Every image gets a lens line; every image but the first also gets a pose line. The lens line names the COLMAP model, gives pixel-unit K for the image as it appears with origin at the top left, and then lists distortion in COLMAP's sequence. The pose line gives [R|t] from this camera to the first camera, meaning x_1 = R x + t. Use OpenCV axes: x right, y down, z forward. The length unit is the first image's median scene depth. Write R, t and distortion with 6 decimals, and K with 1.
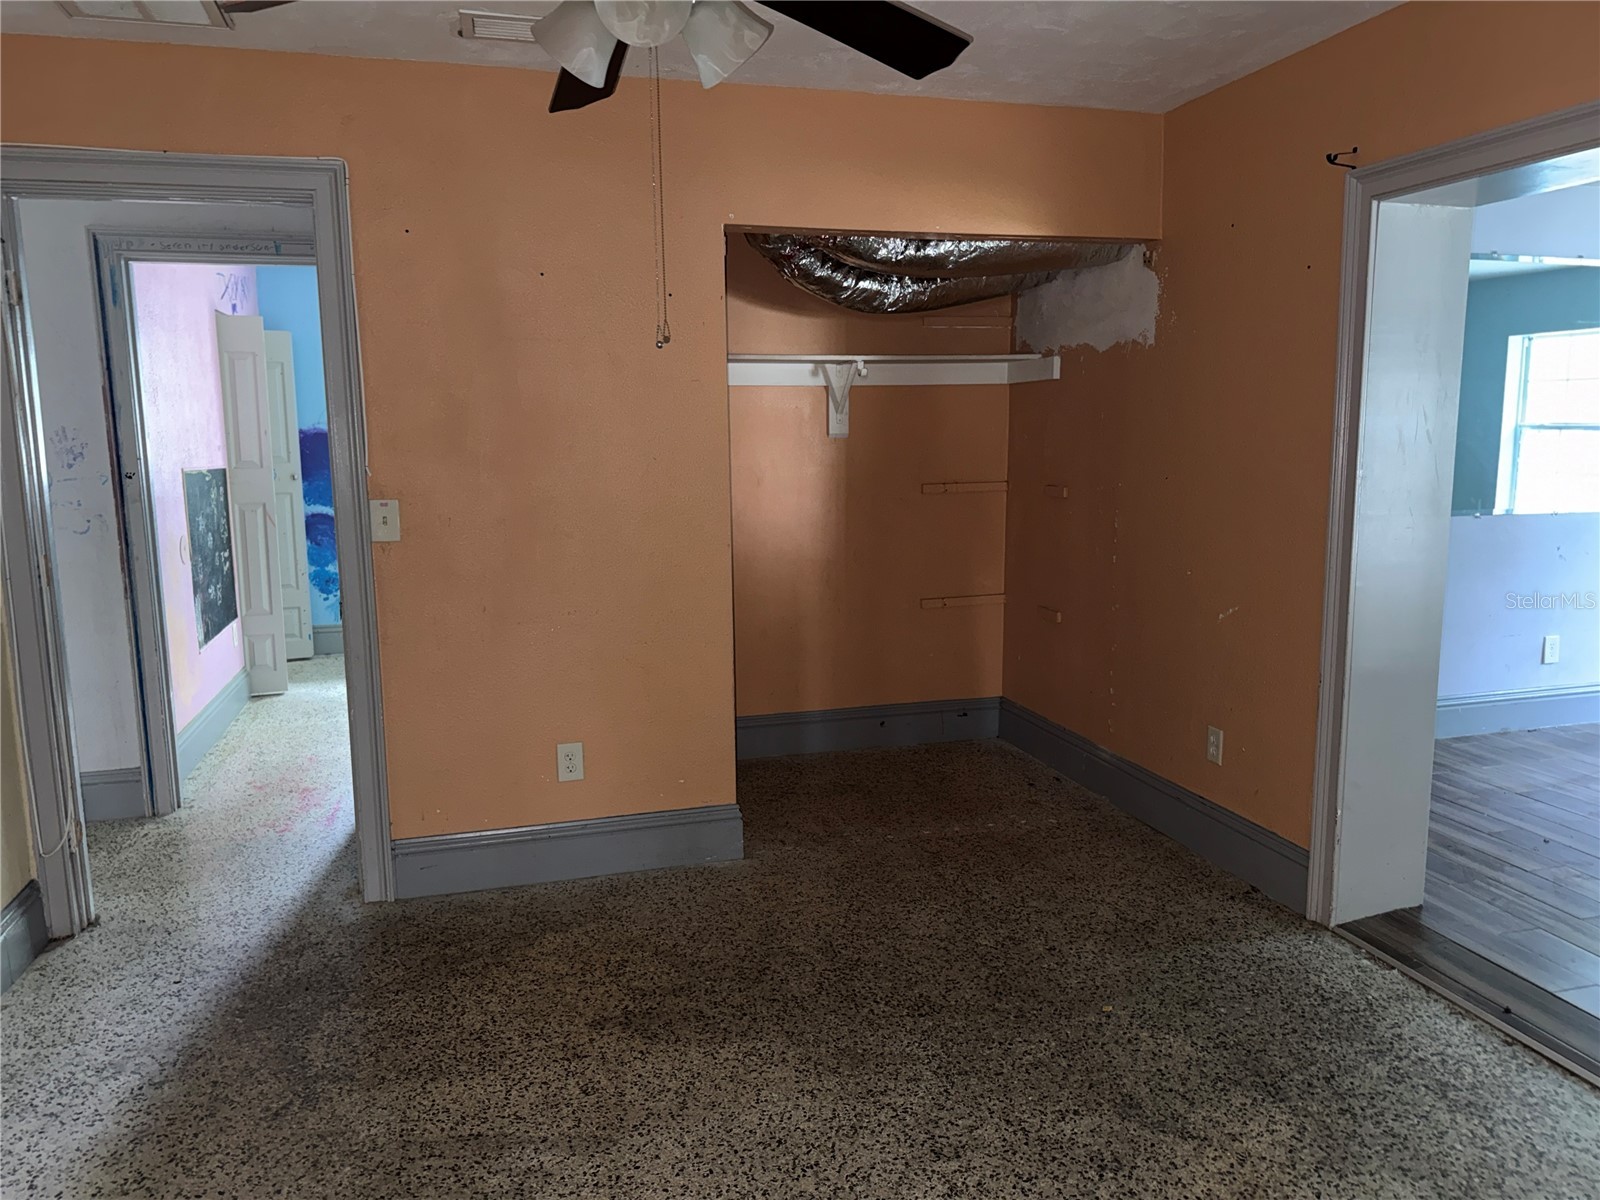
lens RADIAL K [[1117.6, 0, 801.3], [0, 1117.6, 595.1], [0, 0, 1]] dist [0.002615, -0.010055]
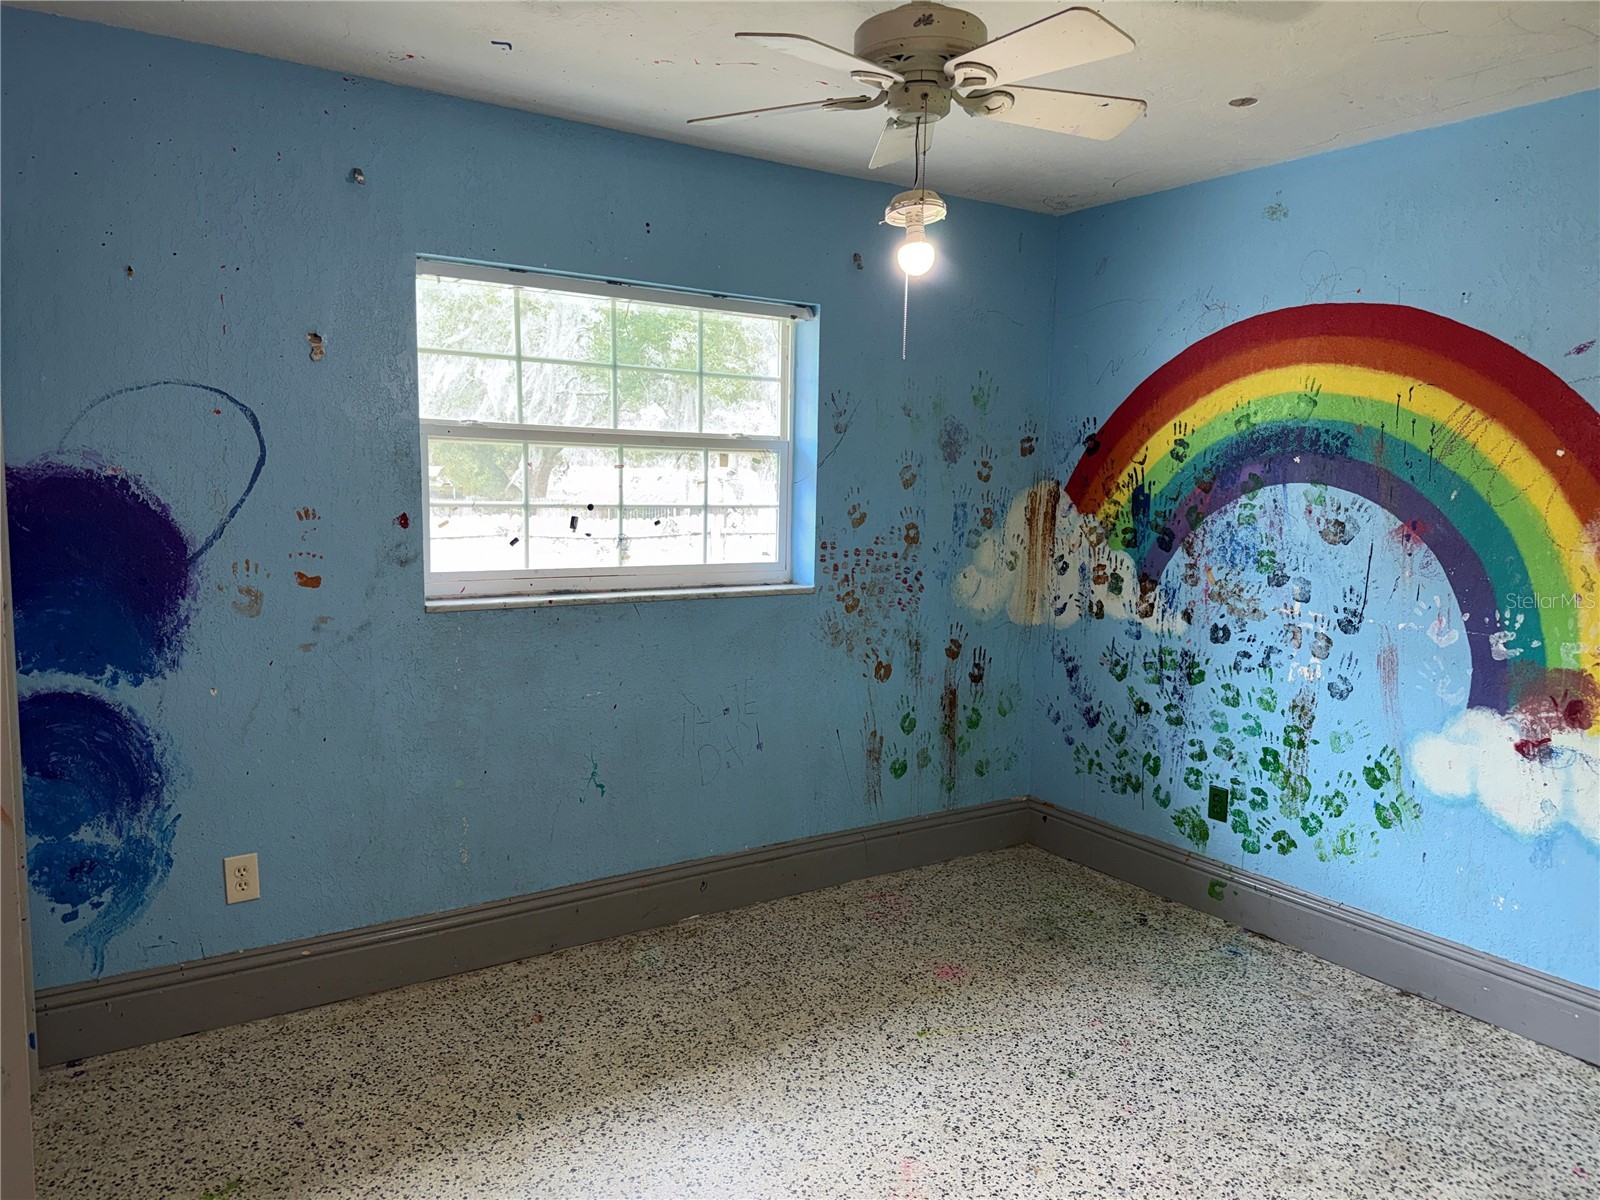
lens RADIAL K [[1117.6, 0, 798.2], [0, 1117.6, 598.9], [0, 0, 1]] dist [0.002615, -0.010055]
pose [[0.956804, 0.004090, 0.290705, -0.300610], [0.006970, 0.999291, -0.036999, -0.087857], [-0.290650, 0.037427, 0.956097, 0.566337]]
